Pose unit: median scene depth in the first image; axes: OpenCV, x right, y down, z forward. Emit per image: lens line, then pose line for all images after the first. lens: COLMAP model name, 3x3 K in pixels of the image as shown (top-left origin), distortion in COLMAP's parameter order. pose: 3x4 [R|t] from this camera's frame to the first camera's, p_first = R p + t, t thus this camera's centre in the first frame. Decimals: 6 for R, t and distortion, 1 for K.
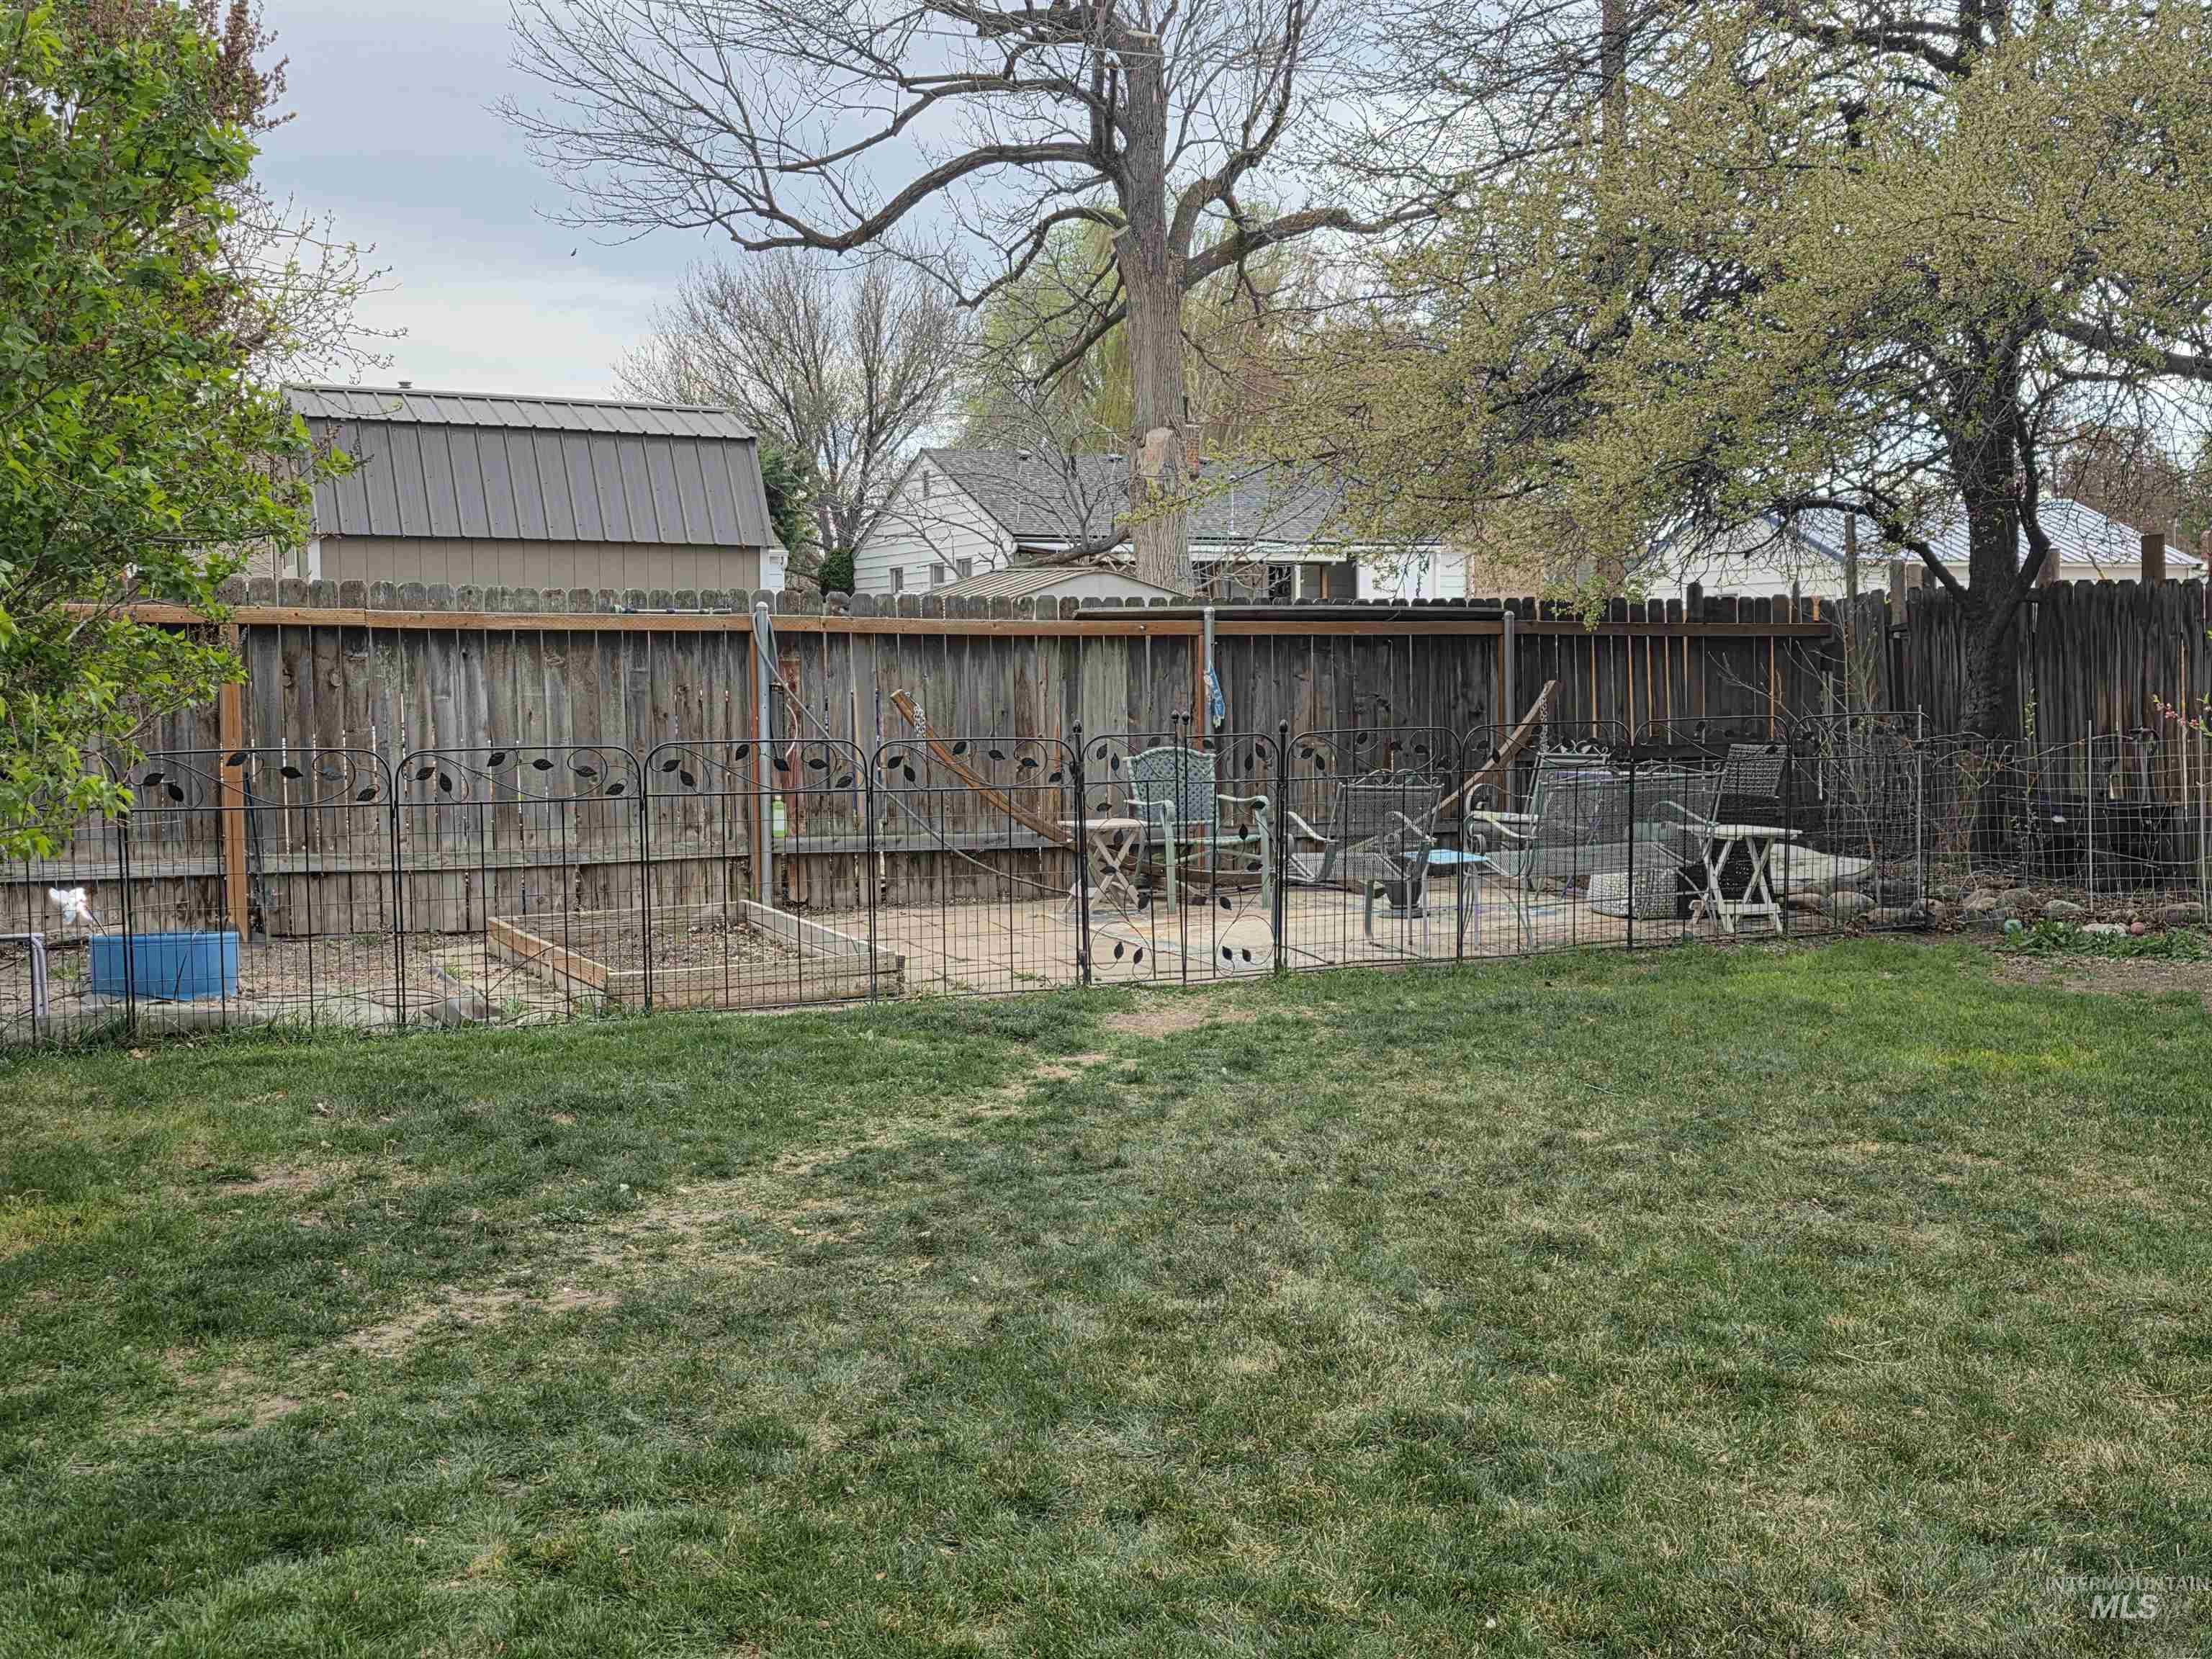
lens RADIAL K [[2401.3, 0, 1106.0], [0, 2401.3, 829.5], [0, 0, 1]] dist [0.101591, -0.001055]
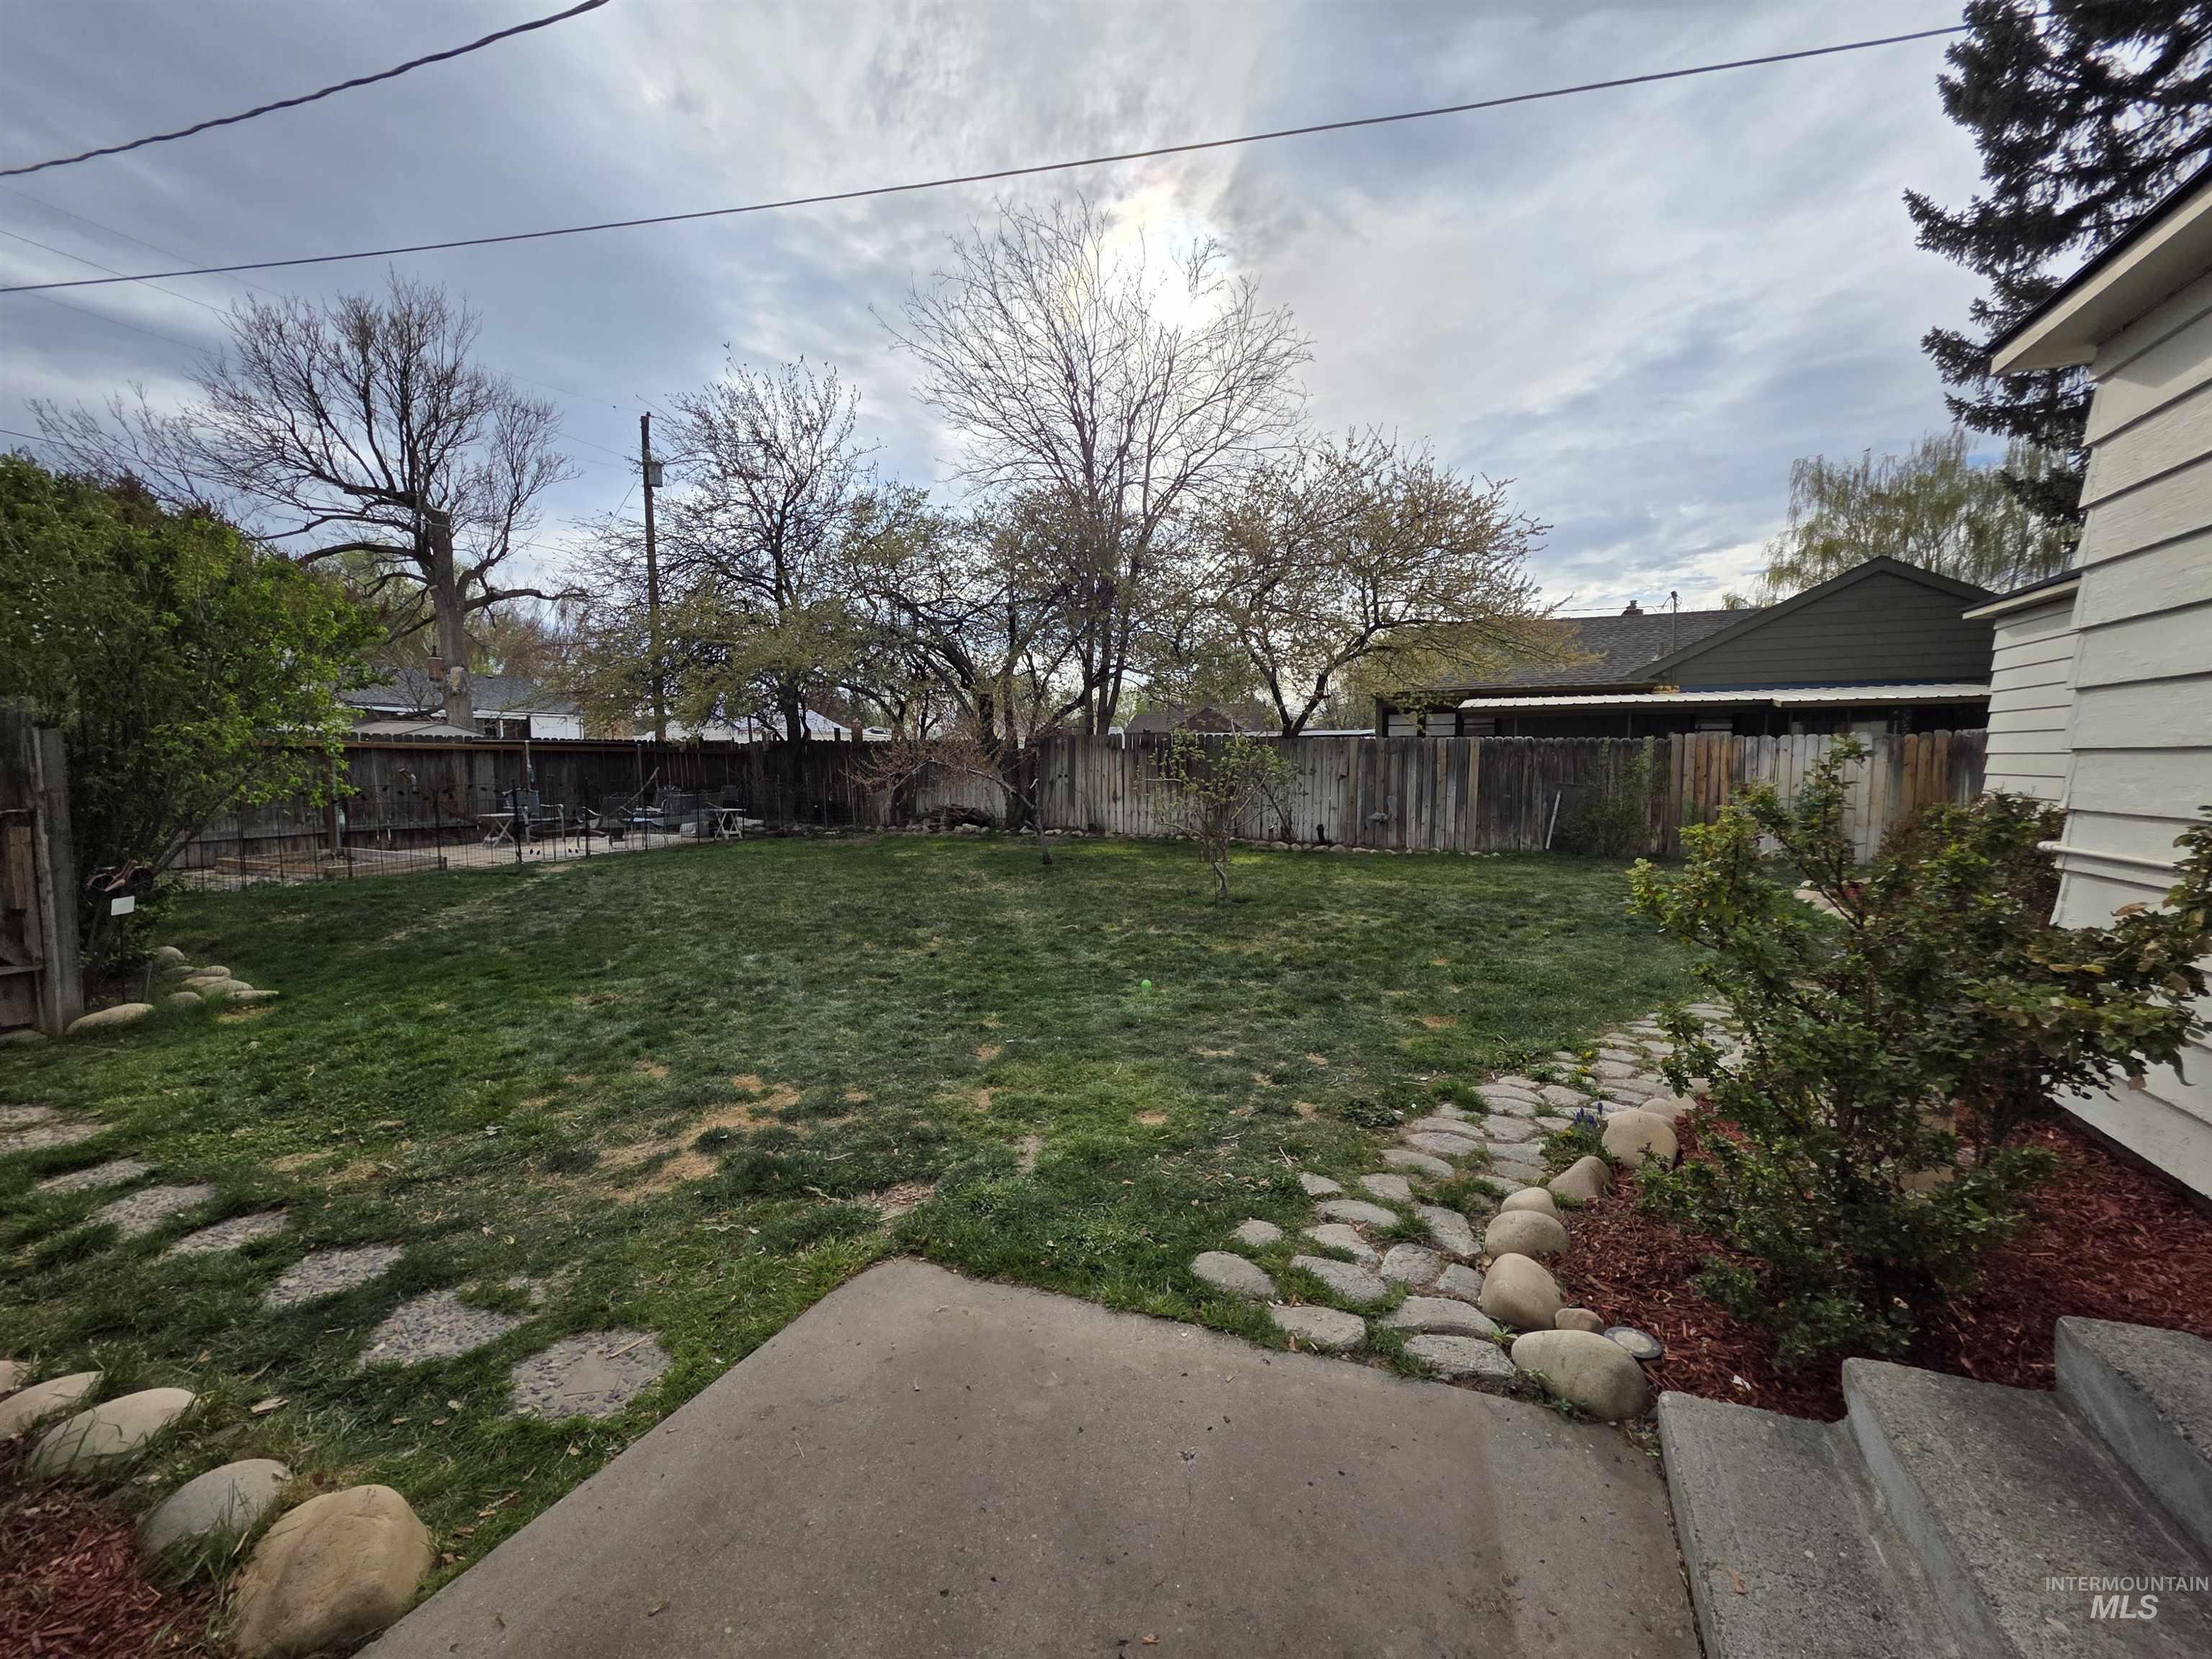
lens RADIAL K [[886.6, 0, 1115.6], [0, 886.6, 828.7], [0, 0, 1]] dist [0.000828, -0.000022]
pose [[0.761314, -0.043101, 0.646949, -0.063238], [0.040603, 0.998999, 0.018775, 0.011768], [-0.647111, 0.011974, 0.762302, -0.147751]]
